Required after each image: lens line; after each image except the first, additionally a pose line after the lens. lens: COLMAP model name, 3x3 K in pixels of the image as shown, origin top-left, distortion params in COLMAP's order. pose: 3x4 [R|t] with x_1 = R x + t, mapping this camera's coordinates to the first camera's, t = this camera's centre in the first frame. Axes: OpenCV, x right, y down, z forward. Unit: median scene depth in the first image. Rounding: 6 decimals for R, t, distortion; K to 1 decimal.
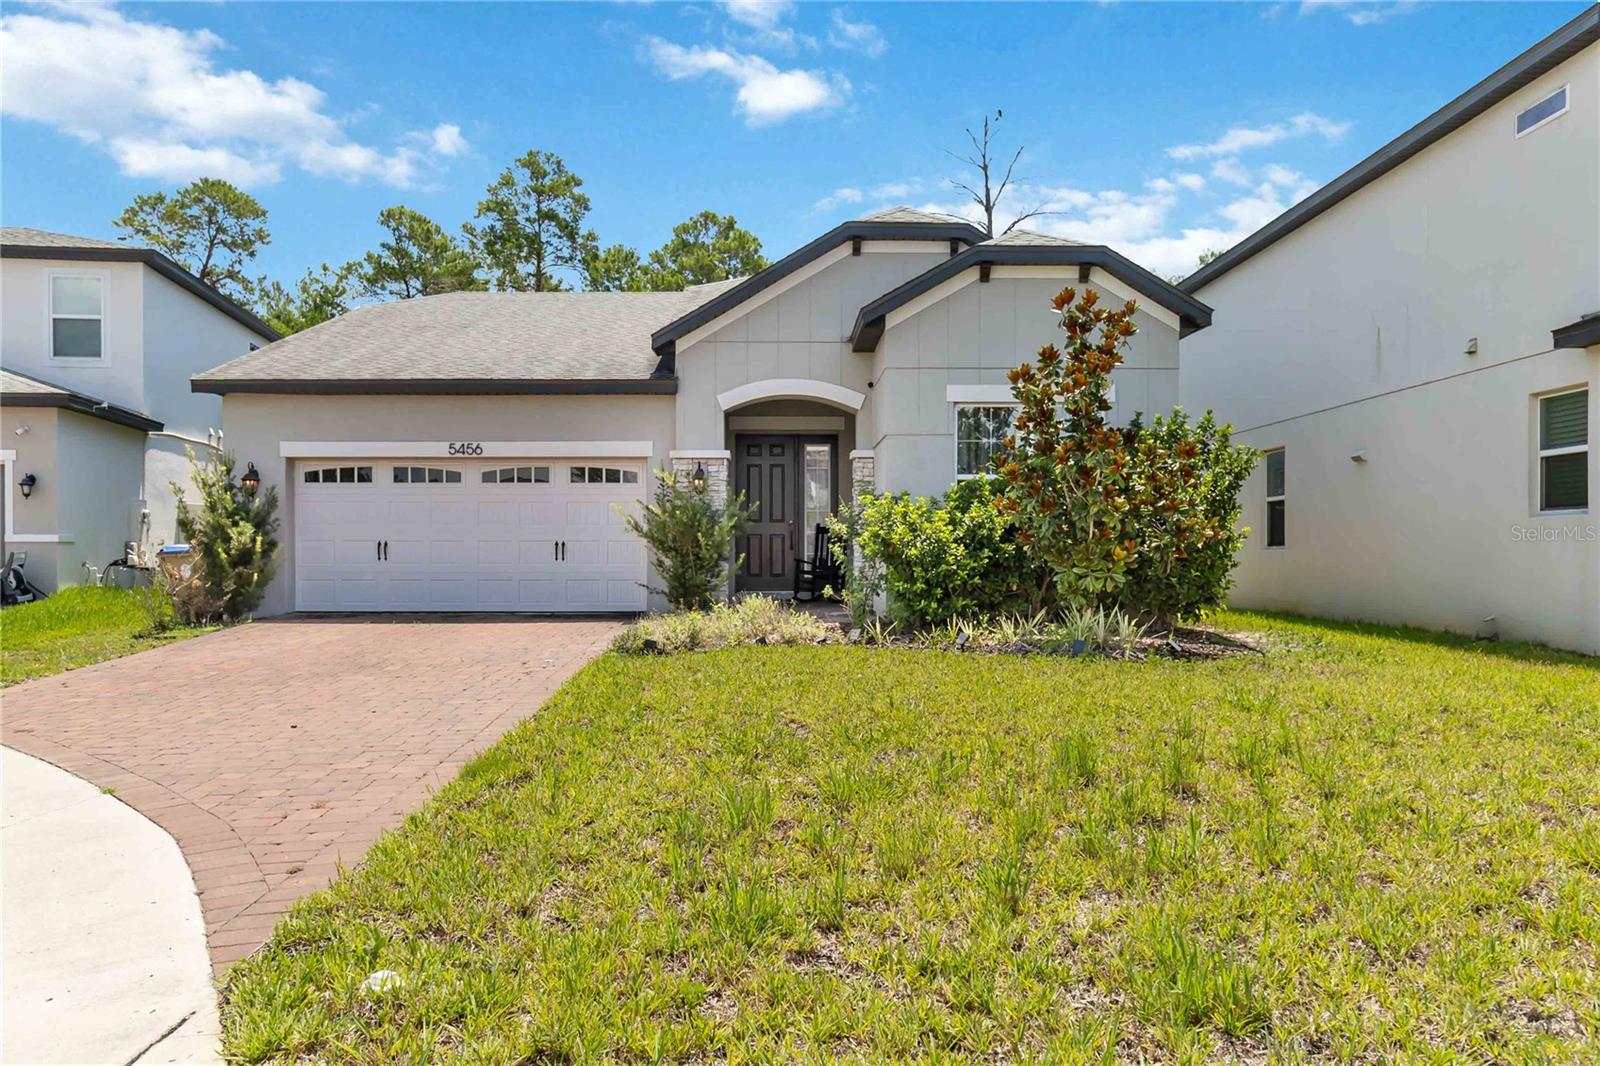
lens RADIAL K [[1288.0, 0, 805.5], [0, 1288.0, 541.1], [0, 0, 1]] dist [0.007933, 0.007526]
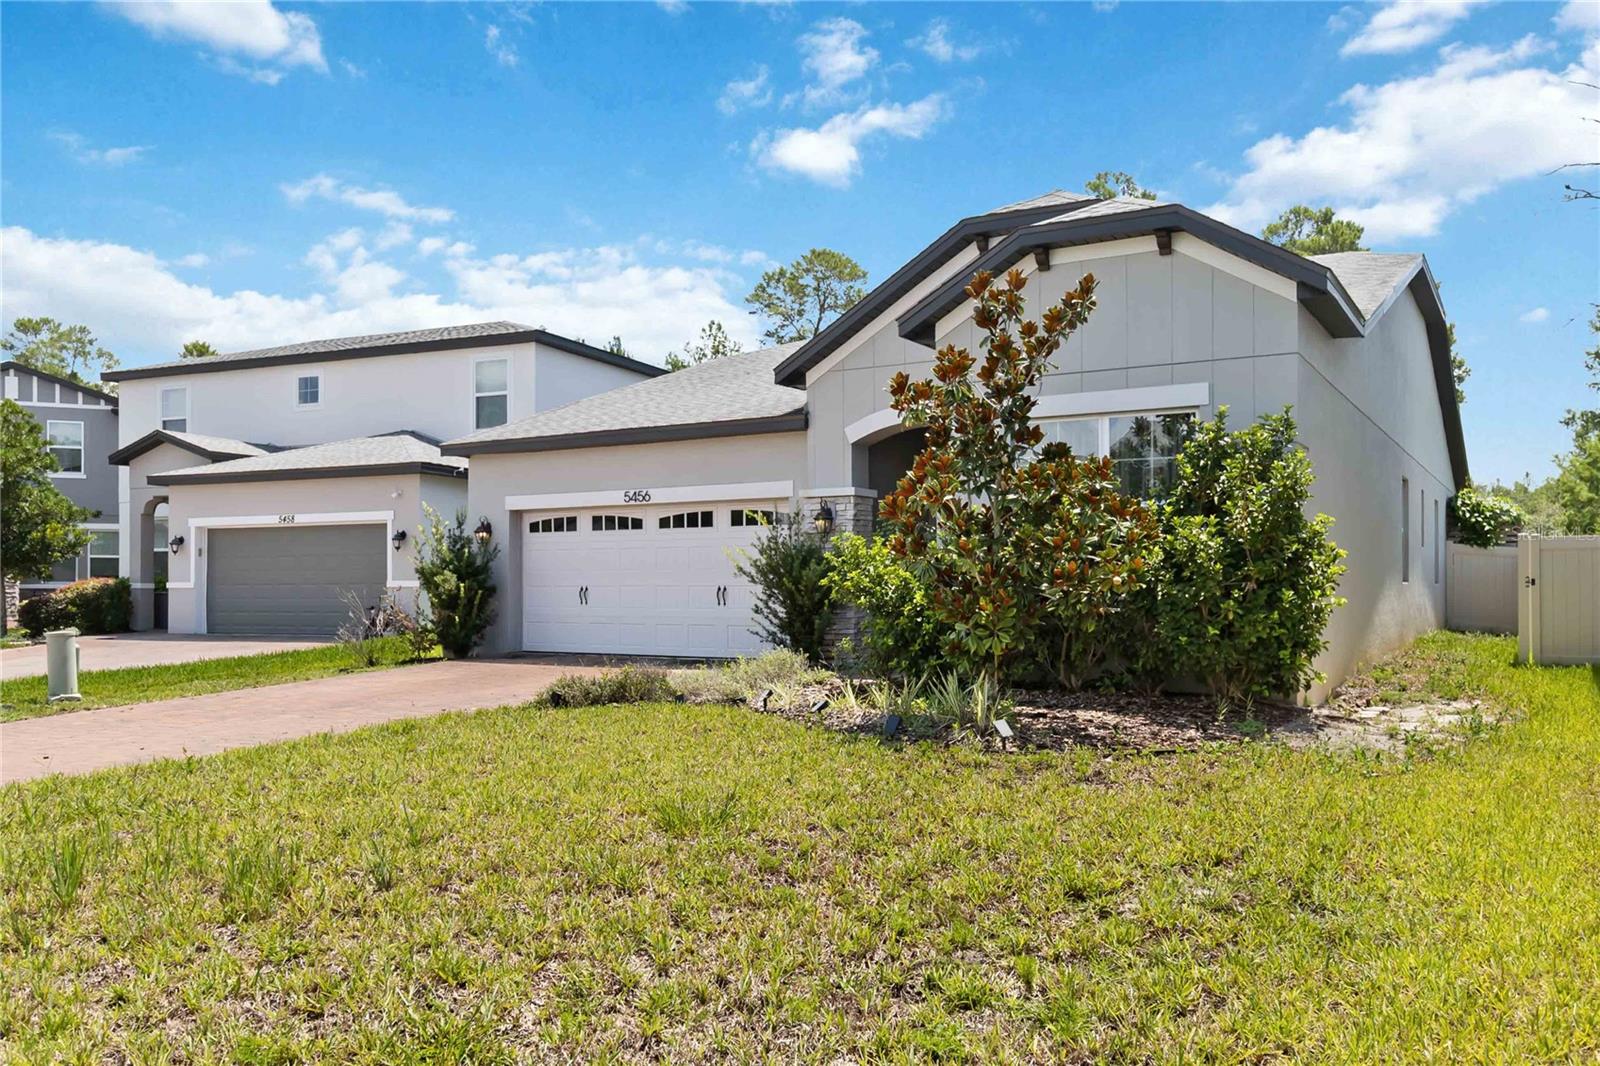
lens RADIAL K [[1288.0, 0, 805.5], [0, 1288.0, 541.1], [0, 0, 1]] dist [0.007933, 0.007526]
pose [[0.849541, -0.021410, -0.527087, 0.384154], [0.009827, 0.999645, -0.024767, -0.008987], [0.527431, 0.015861, 0.849450, 0.197715]]
